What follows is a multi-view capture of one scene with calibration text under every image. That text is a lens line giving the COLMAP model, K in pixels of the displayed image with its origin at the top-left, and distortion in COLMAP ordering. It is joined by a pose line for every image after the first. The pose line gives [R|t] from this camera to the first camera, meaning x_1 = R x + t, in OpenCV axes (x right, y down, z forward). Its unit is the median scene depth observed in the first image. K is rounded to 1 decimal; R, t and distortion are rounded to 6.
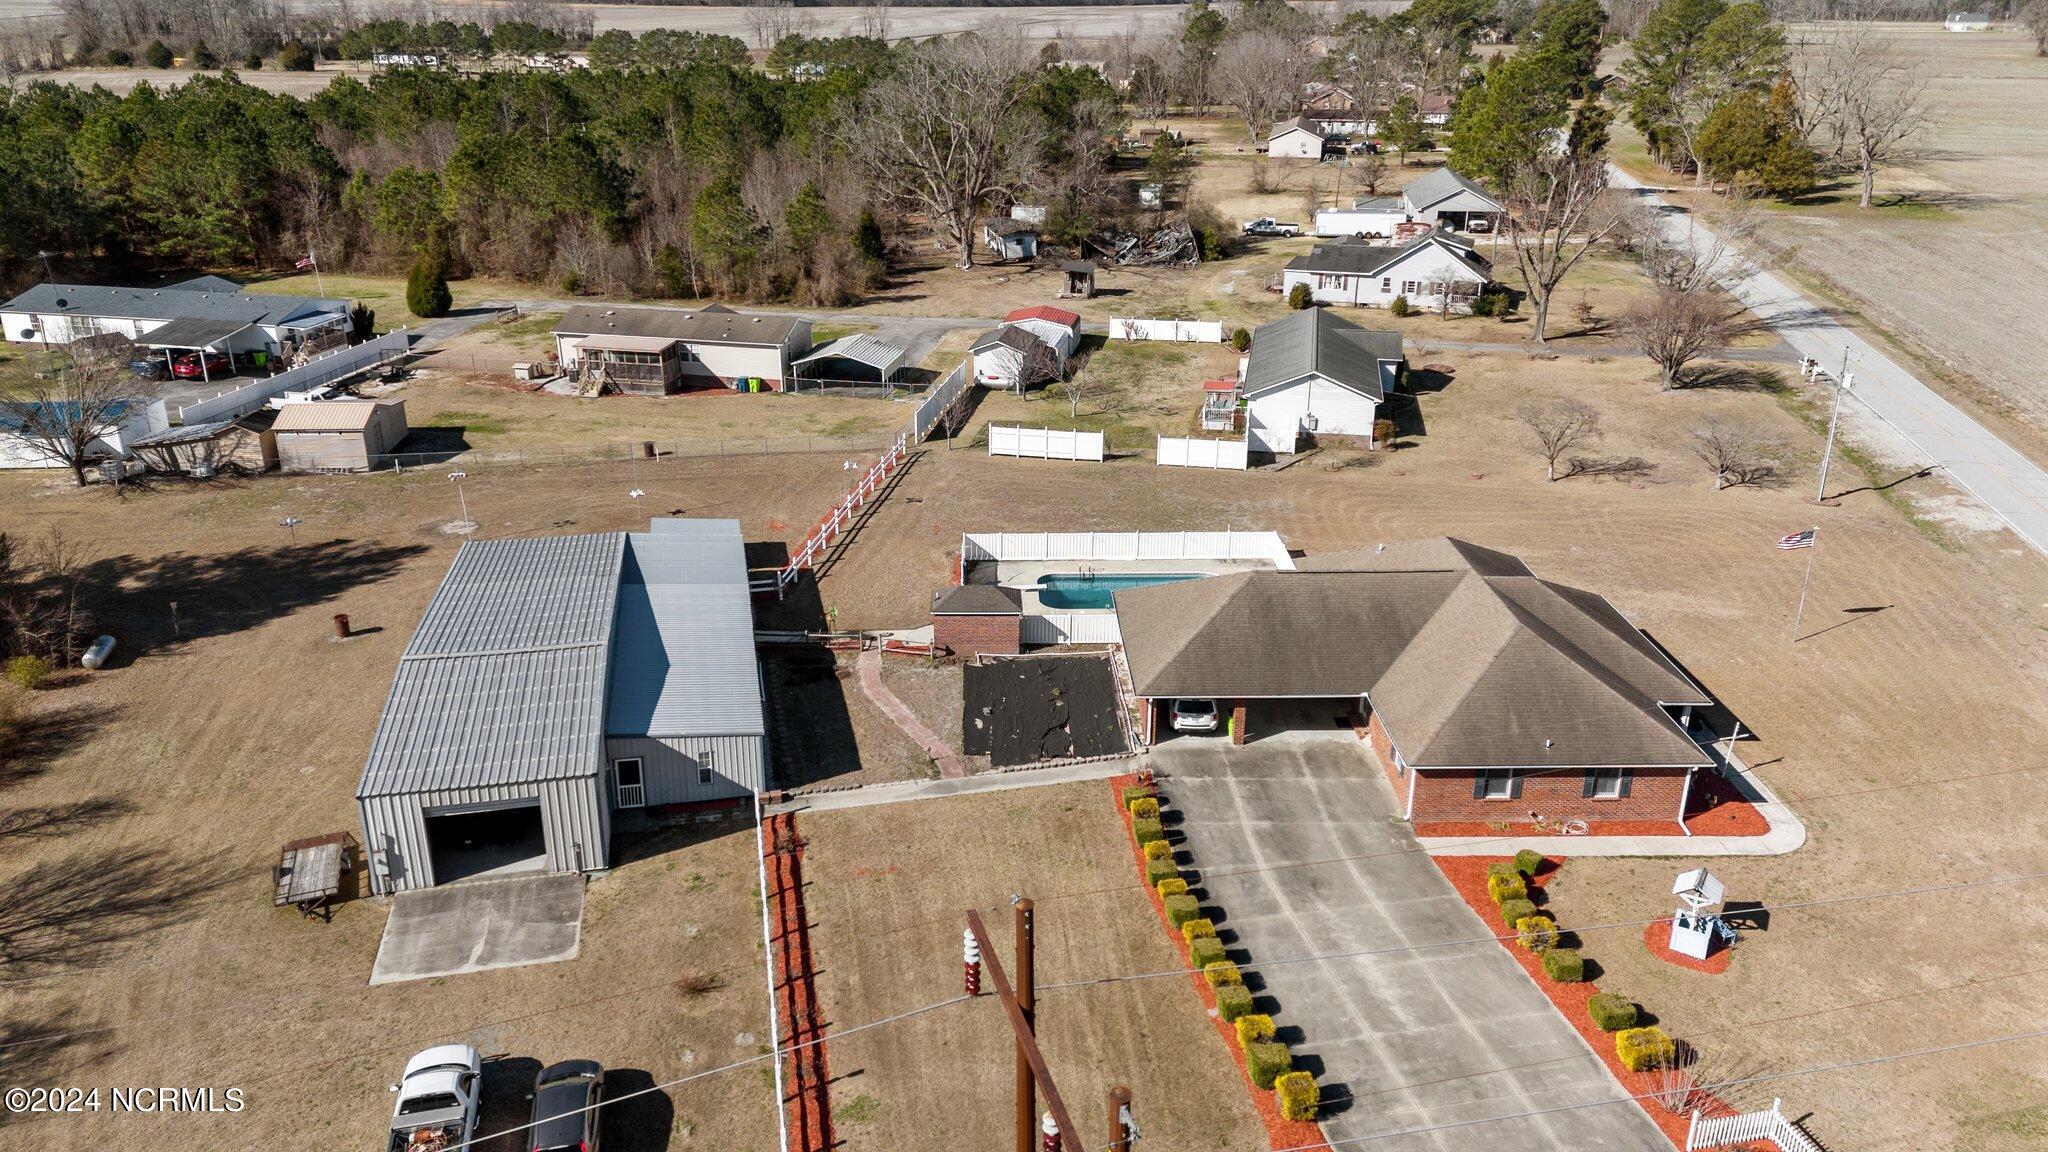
lens RADIAL K [[1474.4, 0, 1024.0], [0, 1474.4, 576.0], [0, 0, 1]] dist [0.103874, -0.125859]
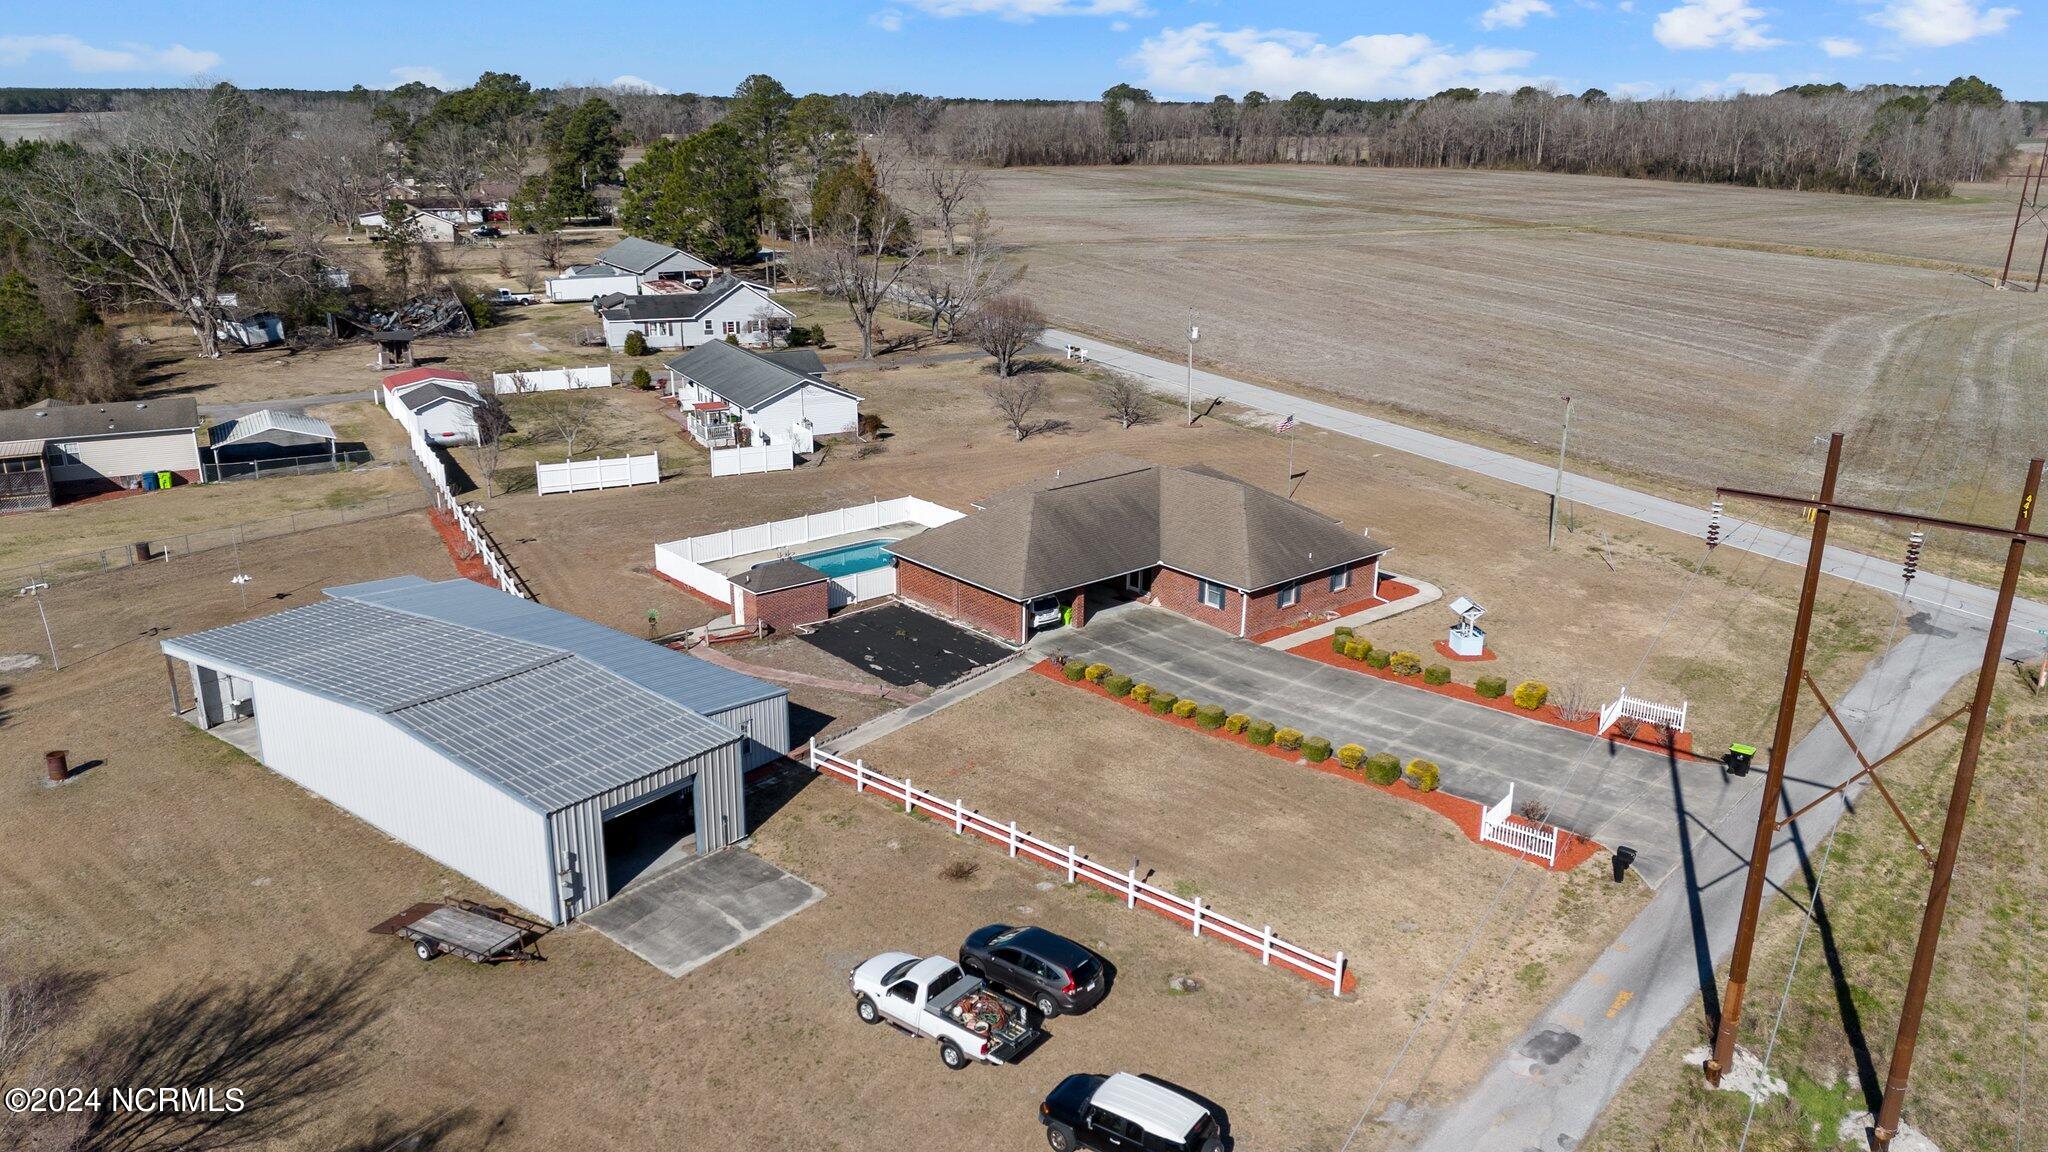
lens RADIAL K [[1474.4, 0, 1024.0], [0, 1474.4, 576.0], [0, 0, 1]] dist [0.103874, -0.125859]
pose [[0.777426, -0.188312, 0.600123, -0.518823], [0.229268, 0.973327, 0.008415, 0.046144], [-0.585700, 0.131047, 0.799864, 0.061599]]
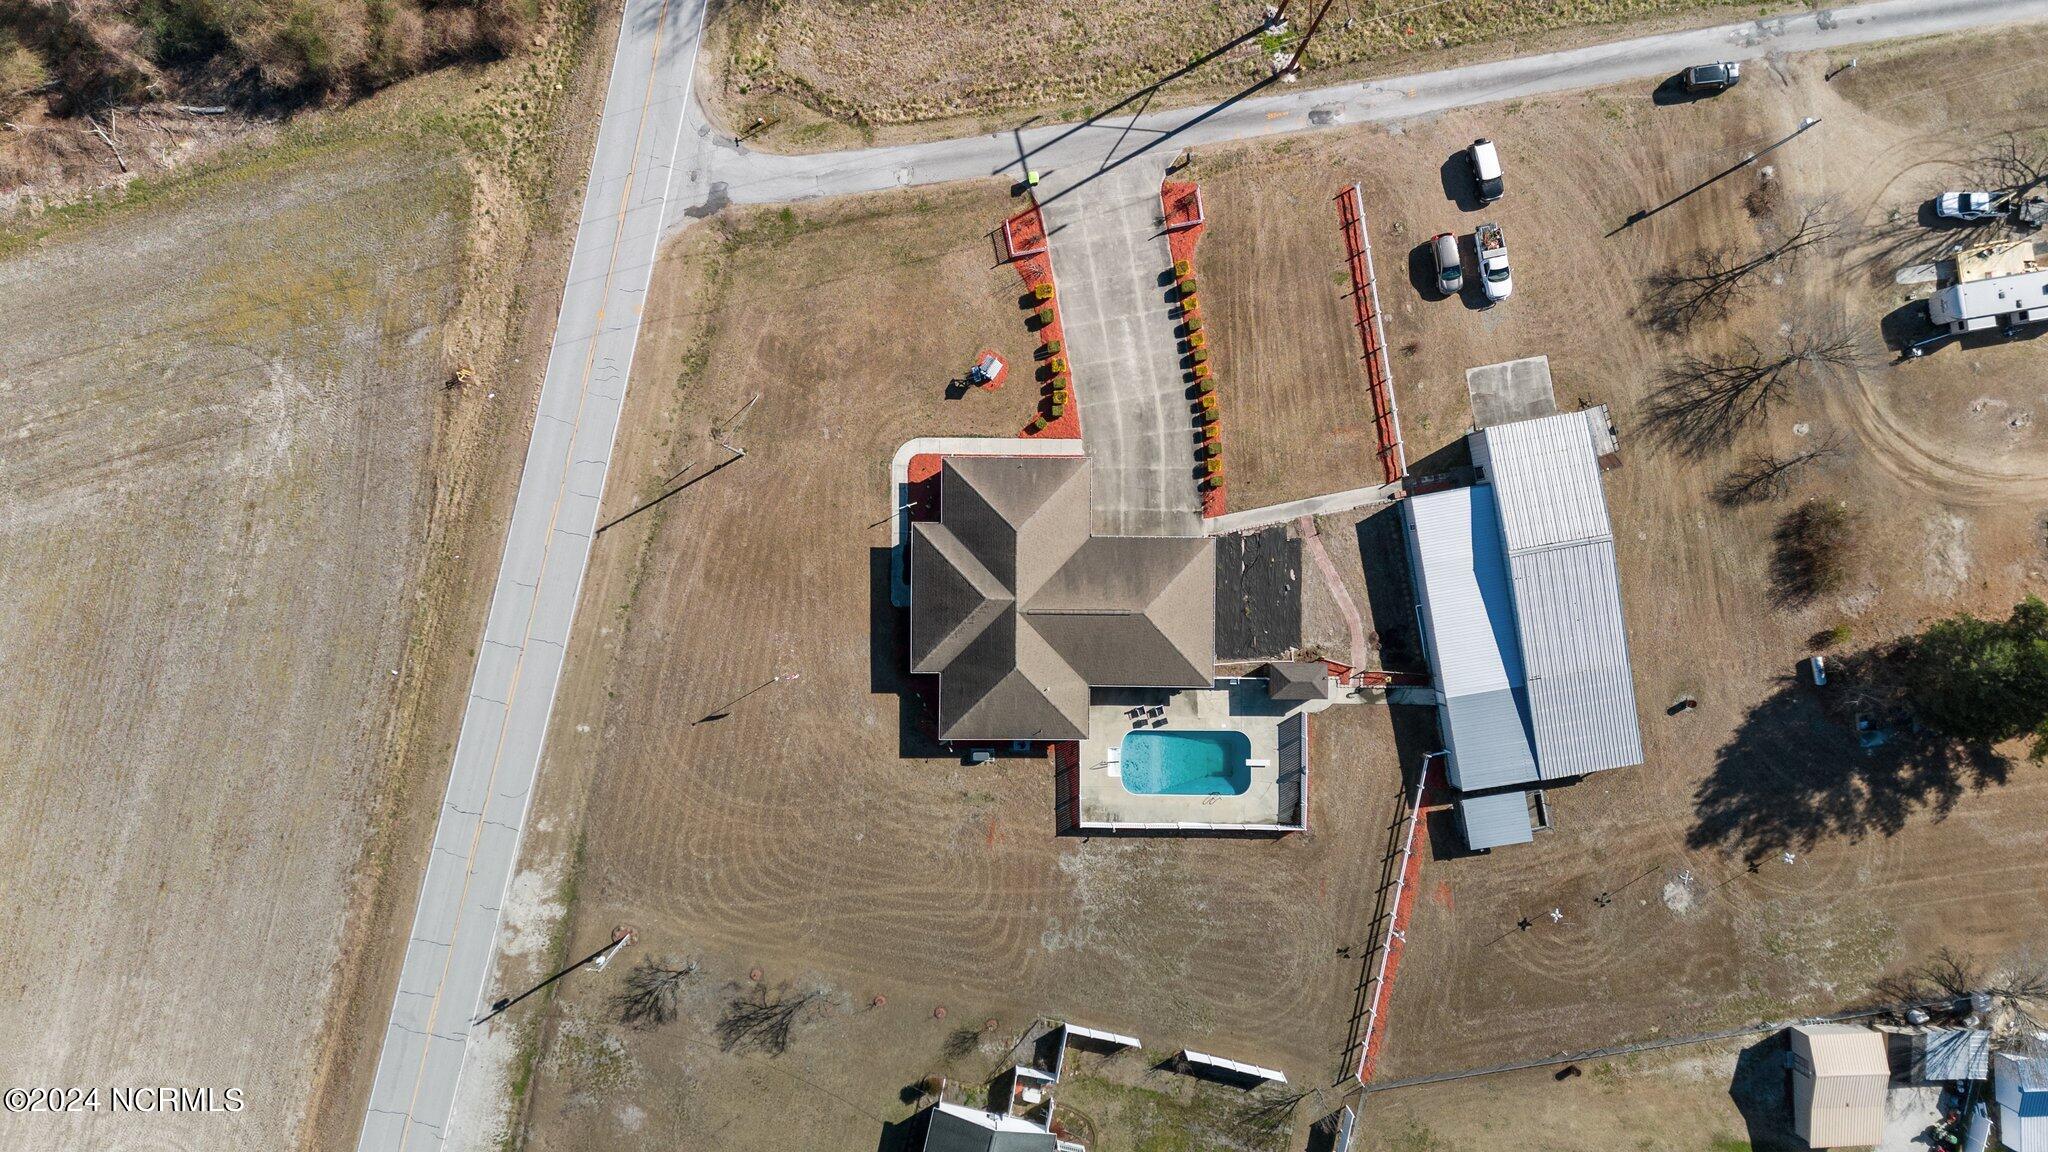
lens RADIAL K [[1474.4, 0, 1024.0], [0, 1474.4, 576.0], [0, 0, 1]] dist [0.103874, -0.125859]
pose [[-0.999194, -0.038128, -0.012564, 0.286255], [0.003085, -0.384970, 0.922924, -1.403602], [-0.040026, 0.922141, 0.384777, 0.287556]]
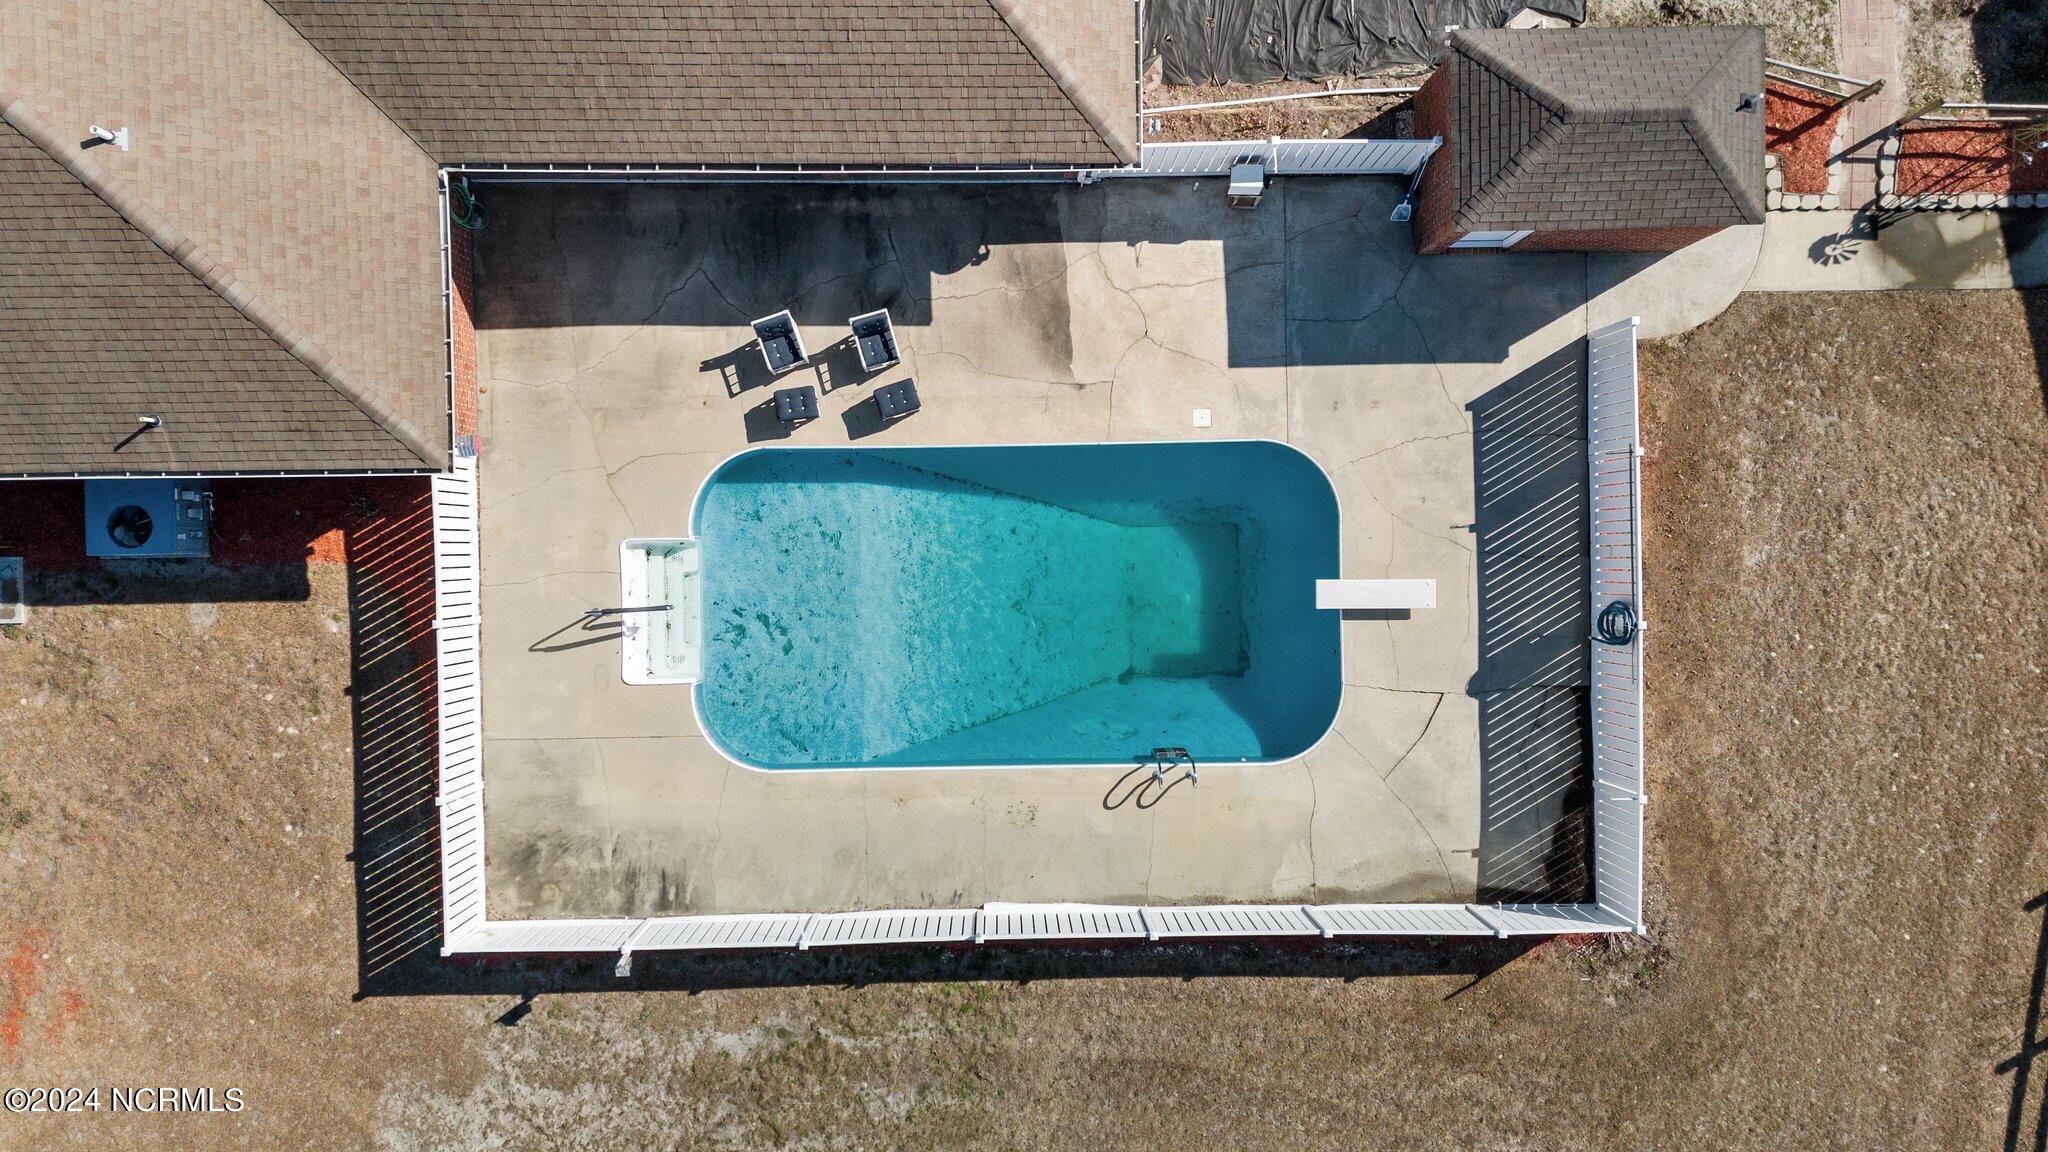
lens RADIAL K [[1474.4, 0, 1024.0], [0, 1474.4, 576.0], [0, 0, 1]] dist [0.103874, -0.125859]
pose [[-0.999429, -0.014773, -0.030389, 0.089758], [-0.021845, -0.403653, 0.914652, -0.283878], [-0.025779, 0.914793, 0.403099, 0.953710]]
